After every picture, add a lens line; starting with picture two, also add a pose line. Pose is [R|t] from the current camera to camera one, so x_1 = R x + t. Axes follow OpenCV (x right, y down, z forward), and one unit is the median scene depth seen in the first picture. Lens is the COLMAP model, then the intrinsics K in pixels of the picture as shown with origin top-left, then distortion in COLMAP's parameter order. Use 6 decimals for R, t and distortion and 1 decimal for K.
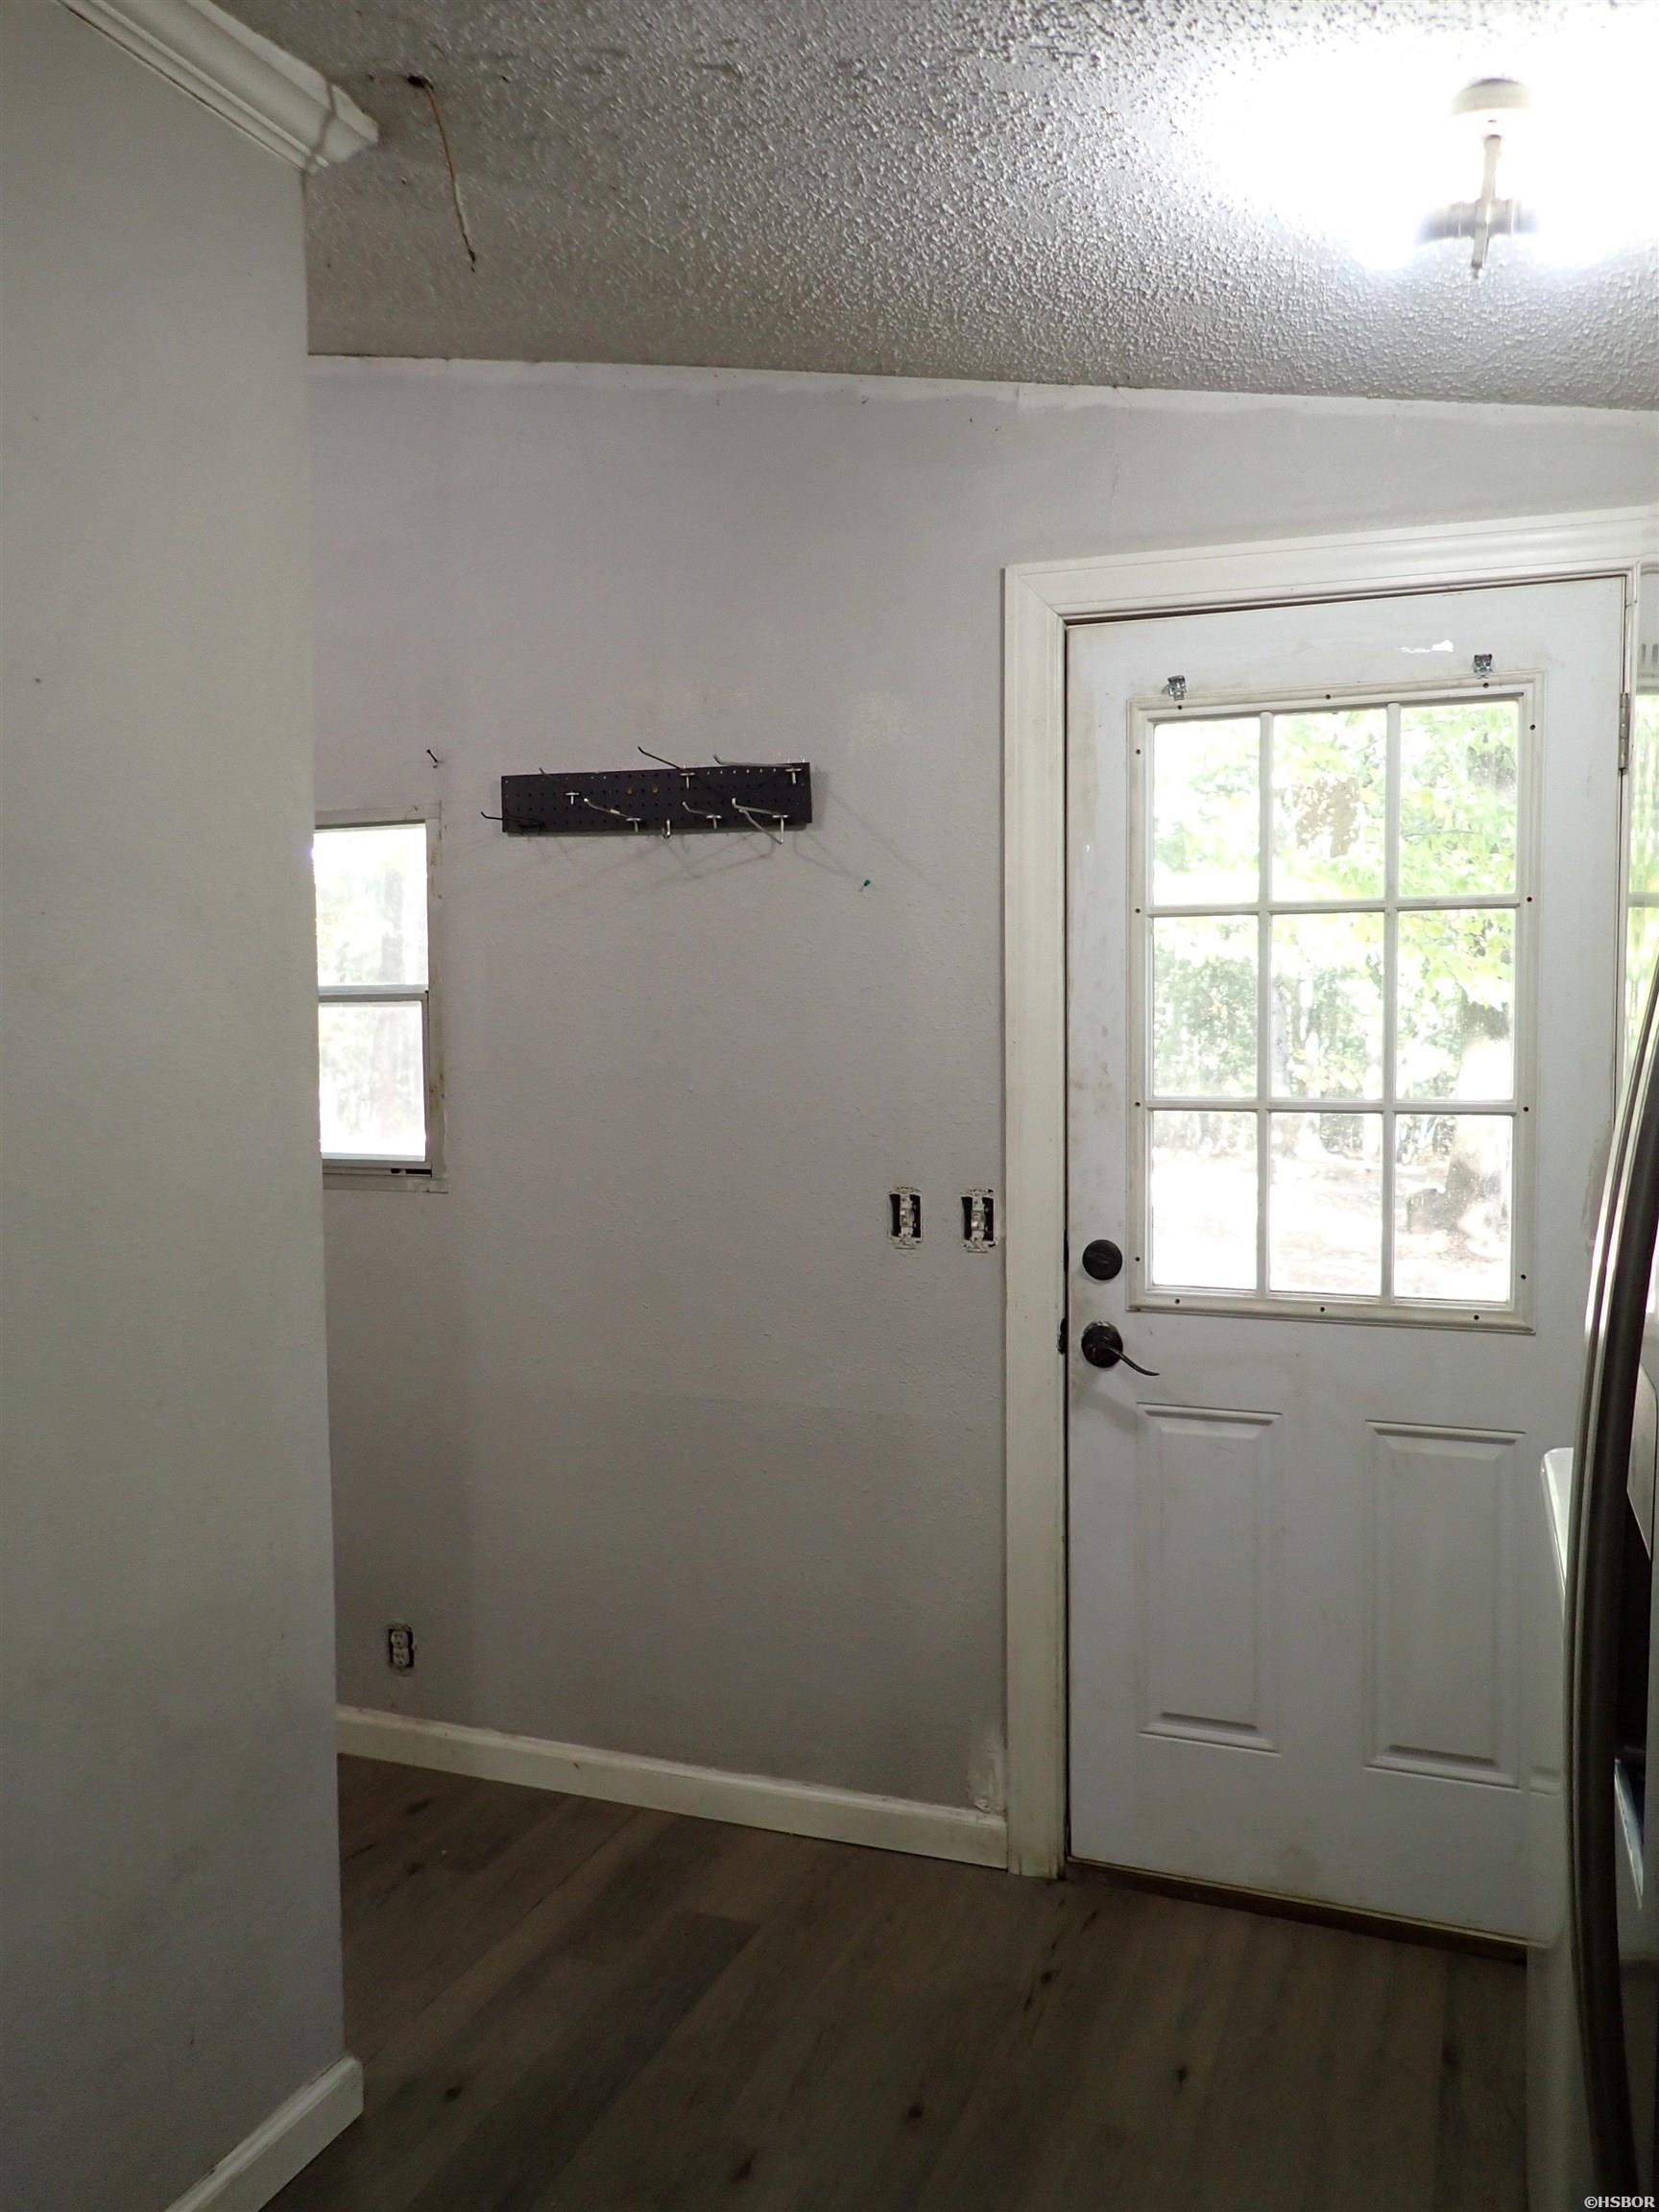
lens RADIAL K [[1705.8, 0, 831.7], [0, 1705.8, 1113.3], [0, 0, 1]] dist [0.001769, 0.003900]
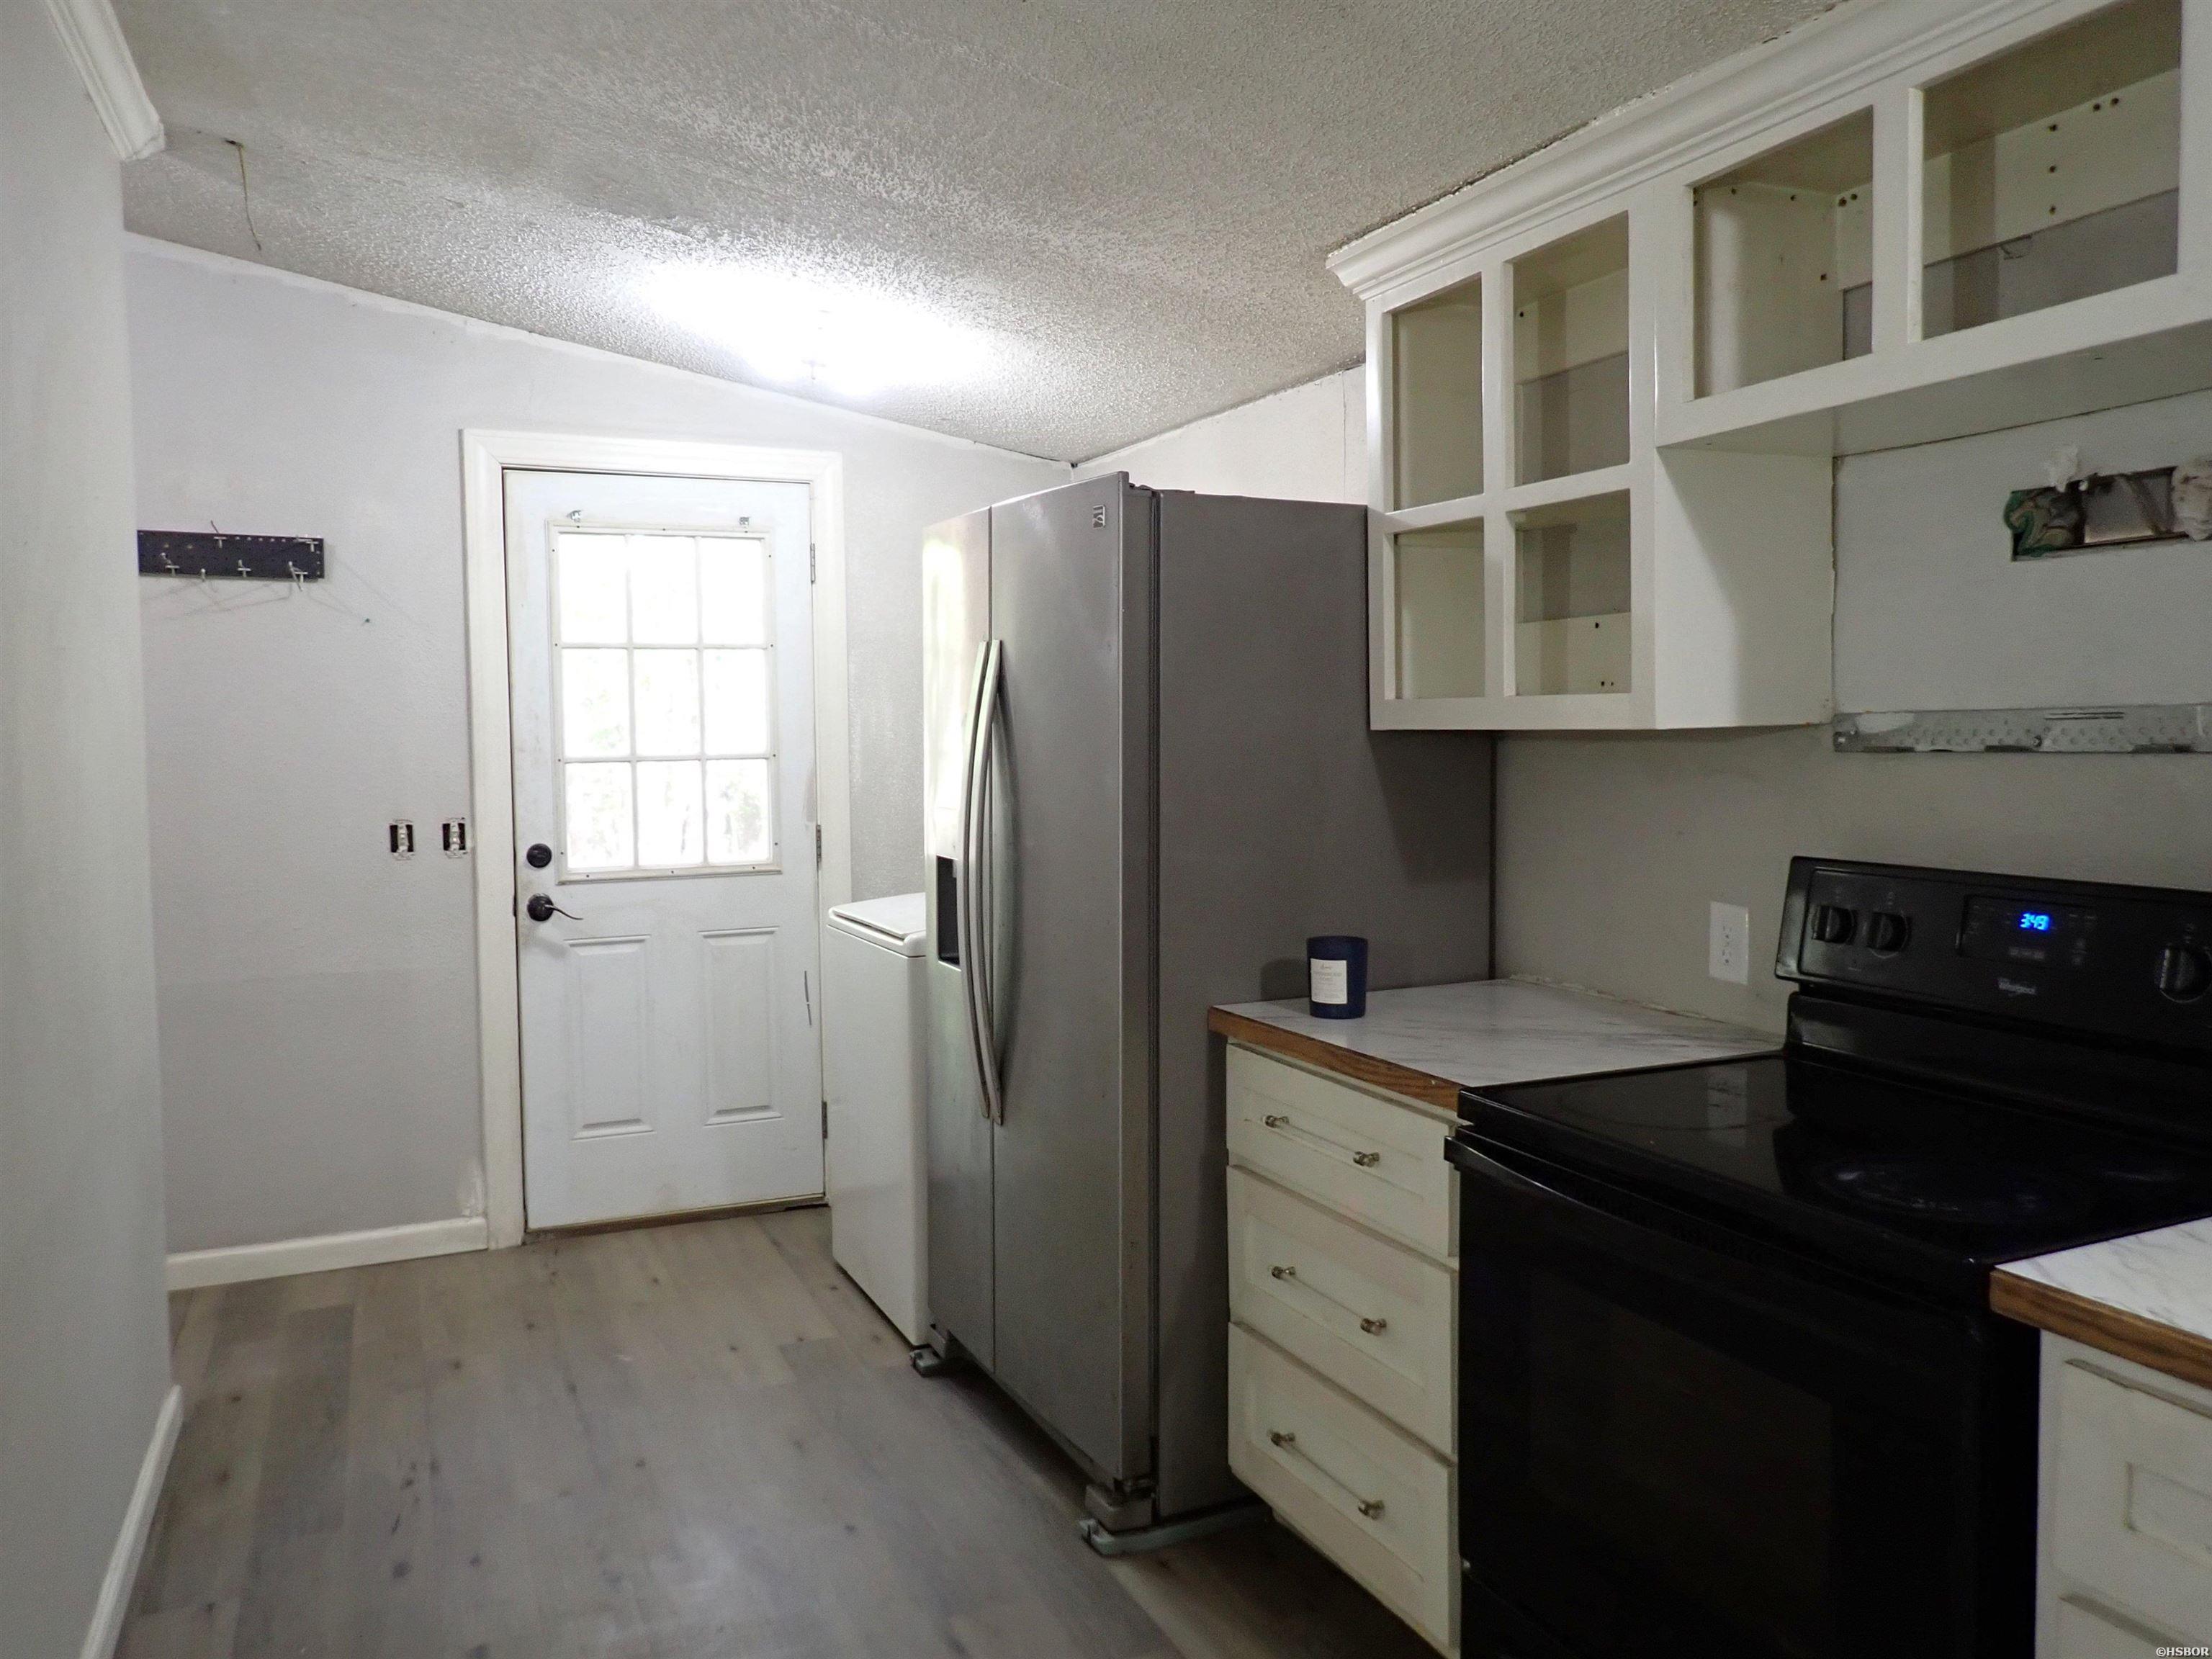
lens RADIAL K [[1705.8, 0, 1106.0], [0, 1705.8, 829.5], [0, 0, 1]] dist [0.001769, 0.003900]
pose [[0.713322, -0.047646, 0.699215, -0.603464], [0.048140, 0.998661, 0.018940, 0.055774], [-0.699182, 0.020149, 0.714660, -0.563584]]
